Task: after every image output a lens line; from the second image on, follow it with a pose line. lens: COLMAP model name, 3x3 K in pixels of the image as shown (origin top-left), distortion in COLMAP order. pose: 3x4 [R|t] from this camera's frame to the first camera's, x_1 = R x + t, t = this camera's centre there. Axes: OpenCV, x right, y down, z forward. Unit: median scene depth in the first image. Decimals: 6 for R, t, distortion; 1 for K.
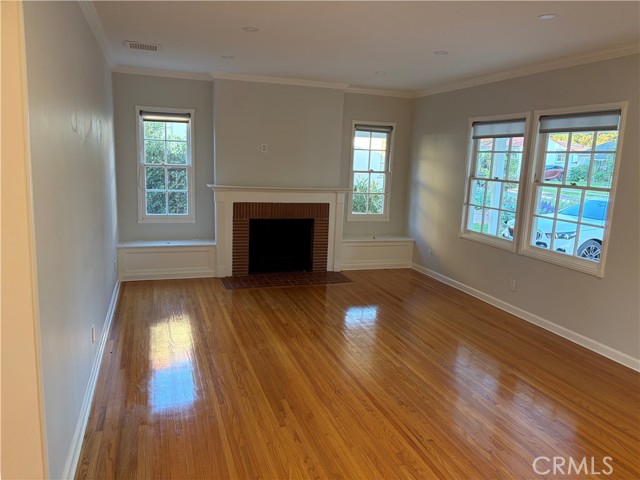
lens RADIAL K [[478.2, 0, 319.8], [0, 478.2, 241.3], [0, 0, 1]] dist [-0.015656, -0.001719]
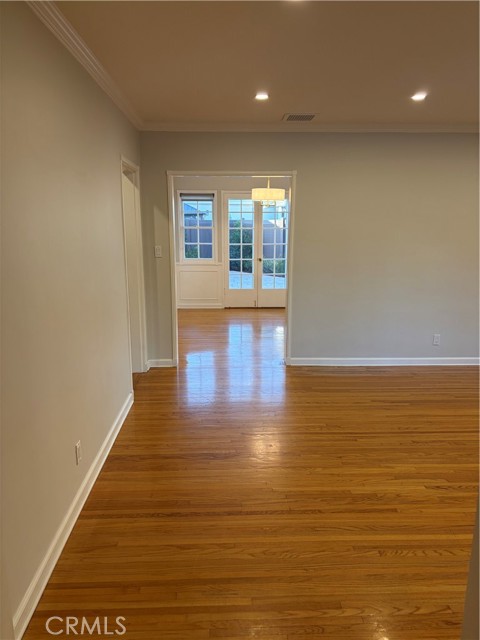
lens RADIAL K [[478.2, 0, 238.5], [0, 478.2, 320.0], [0, 0, 1]] dist [-0.015656, -0.001719]
pose [[-0.279134, 0.159090, -0.946982, 1.378452], [-0.180143, 0.959995, 0.214376, -0.105528], [0.943203, 0.230432, -0.239309, 0.861793]]
